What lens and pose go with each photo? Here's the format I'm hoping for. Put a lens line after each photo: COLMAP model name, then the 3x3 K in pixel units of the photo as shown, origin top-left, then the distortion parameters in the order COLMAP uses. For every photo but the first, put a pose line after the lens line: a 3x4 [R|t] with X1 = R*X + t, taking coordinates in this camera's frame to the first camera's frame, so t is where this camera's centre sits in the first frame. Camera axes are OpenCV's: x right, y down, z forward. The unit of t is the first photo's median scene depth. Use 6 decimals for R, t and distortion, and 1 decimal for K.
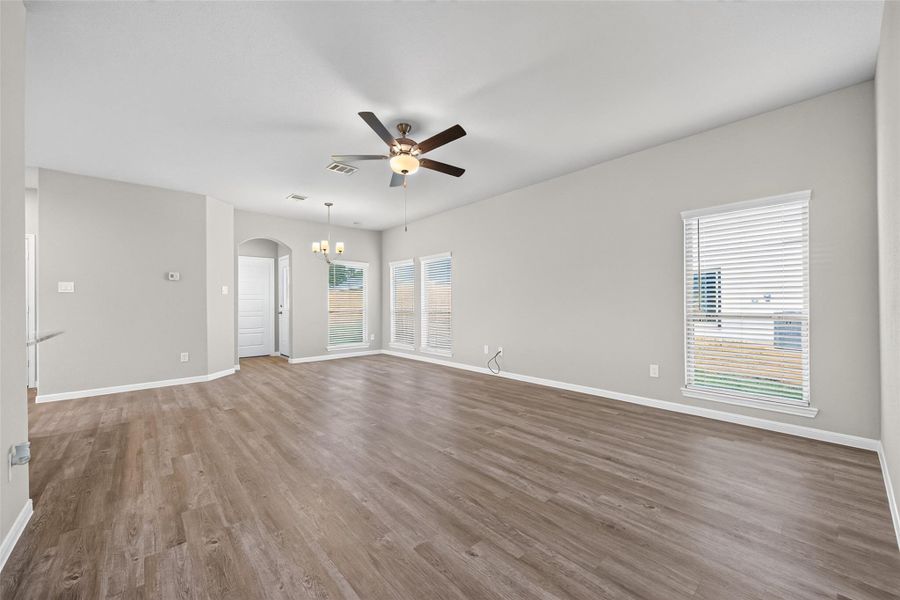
lens RADIAL K [[349.8, 0, 452.1], [0, 349.8, 299.6], [0, 0, 1]] dist [0.005664, -0.000220]
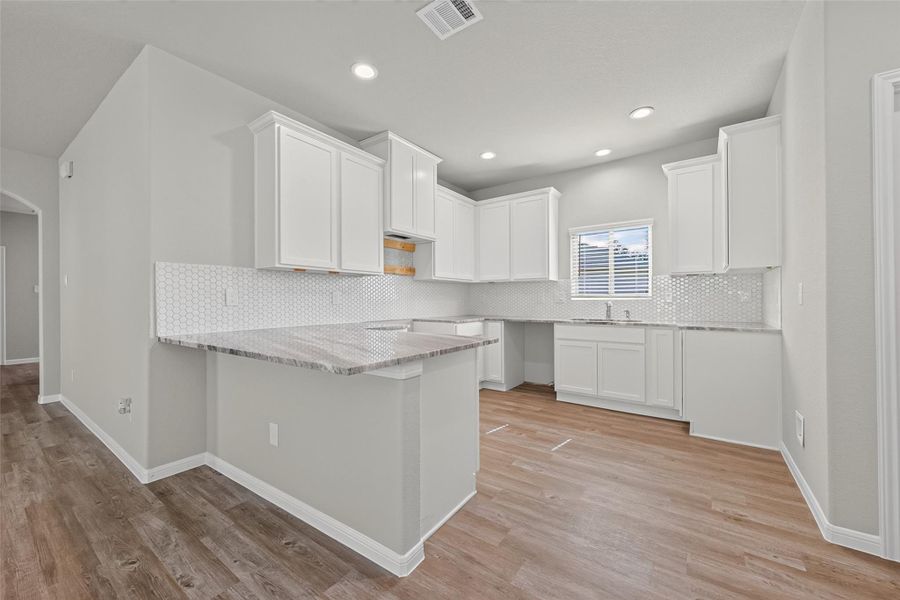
lens RADIAL K [[349.8, 0, 452.1], [0, 349.8, 299.6], [0, 0, 1]] dist [0.005664, -0.000220]
pose [[-0.975716, 0.012583, -0.218678, -0.569798], [0.014162, 0.999884, -0.005657, 0.010905], [0.218581, -0.008617, -0.975781, 0.690079]]
